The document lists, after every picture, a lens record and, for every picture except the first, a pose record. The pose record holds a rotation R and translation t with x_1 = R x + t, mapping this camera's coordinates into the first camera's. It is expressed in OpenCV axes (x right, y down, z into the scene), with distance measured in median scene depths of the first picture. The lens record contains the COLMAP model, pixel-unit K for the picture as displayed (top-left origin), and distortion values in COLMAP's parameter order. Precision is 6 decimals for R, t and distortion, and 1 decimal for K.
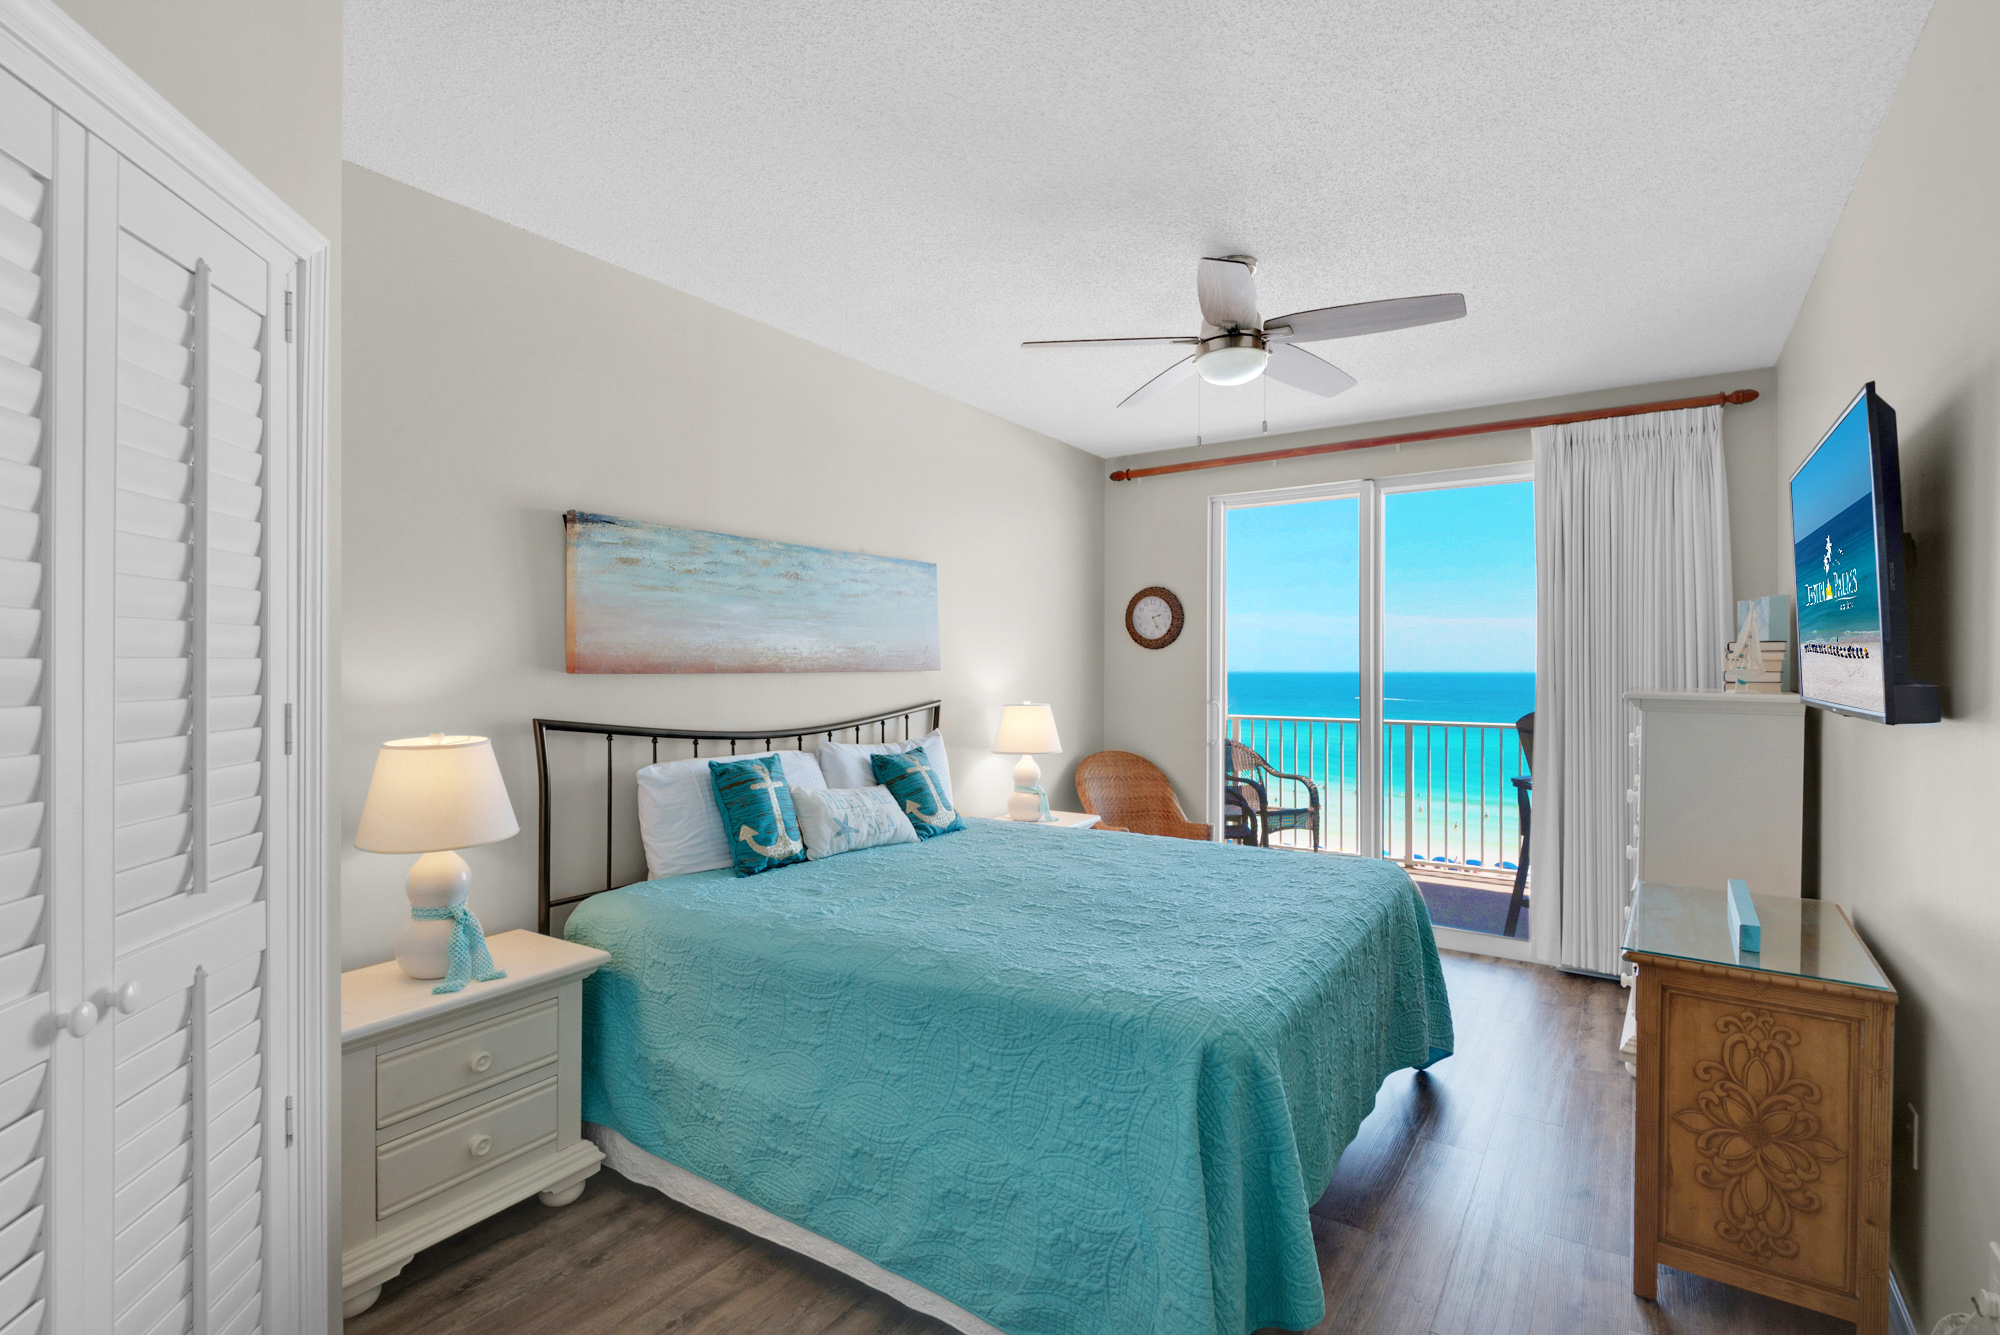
lens RADIAL K [[931.0, 0, 992.7], [0, 931.0, 656.4], [0, 0, 1]] dist [-0.004887, -0.000621]
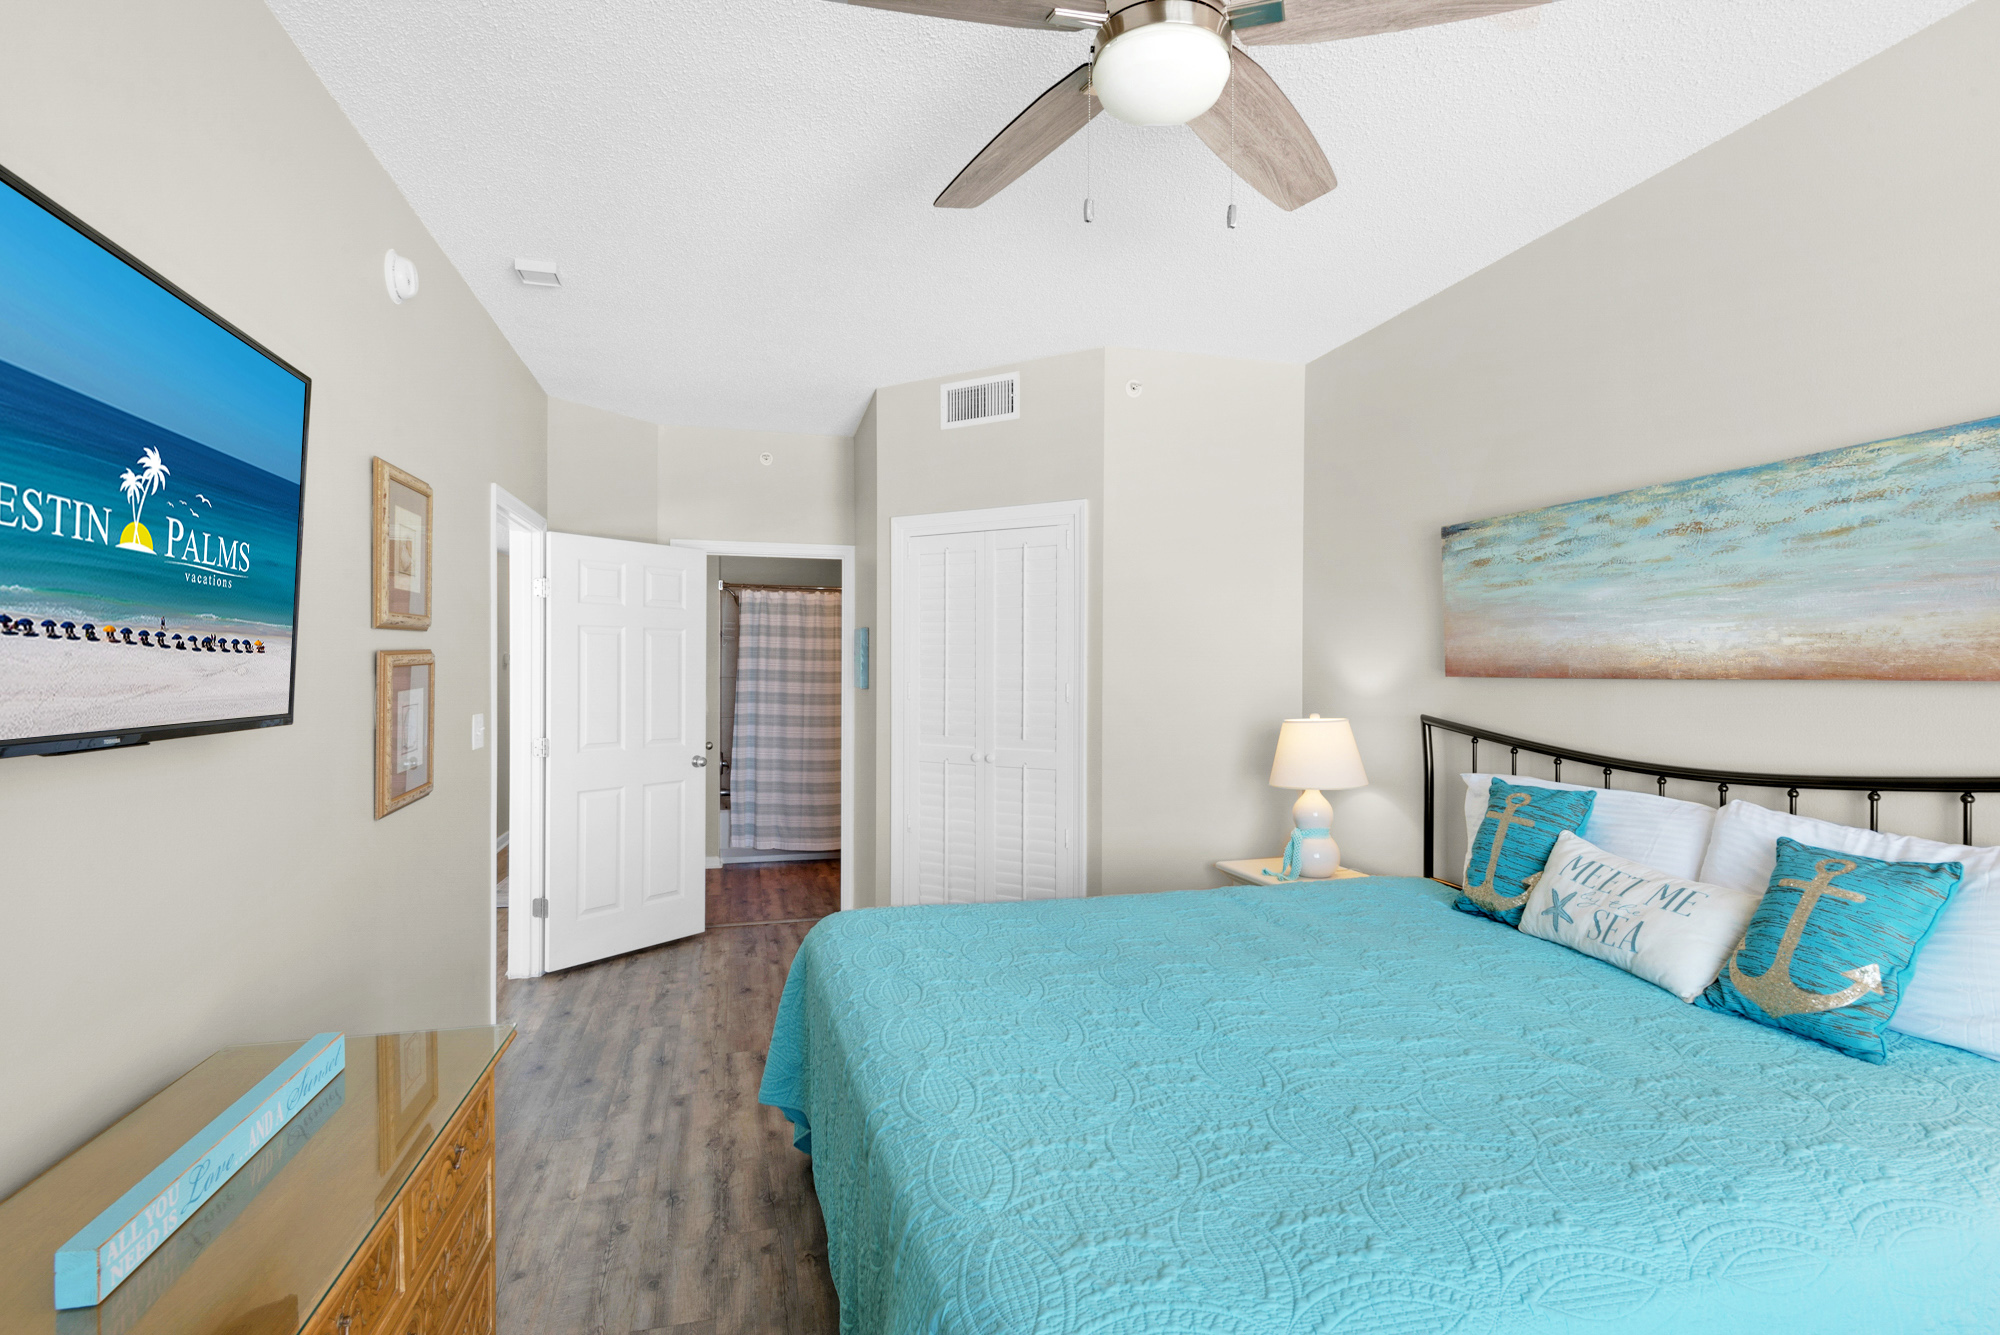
lens RADIAL K [[1045.8, 0, 998.2], [0, 1045.8, 671.2], [0, 0, 1]] dist [-0.000073, -0.000083]
pose [[-0.673393, -0.001274, -0.739284, 0.737251], [0.004827, 0.999970, -0.006120, 0.015735], [0.739269, -0.007690, -0.673366, 1.316118]]
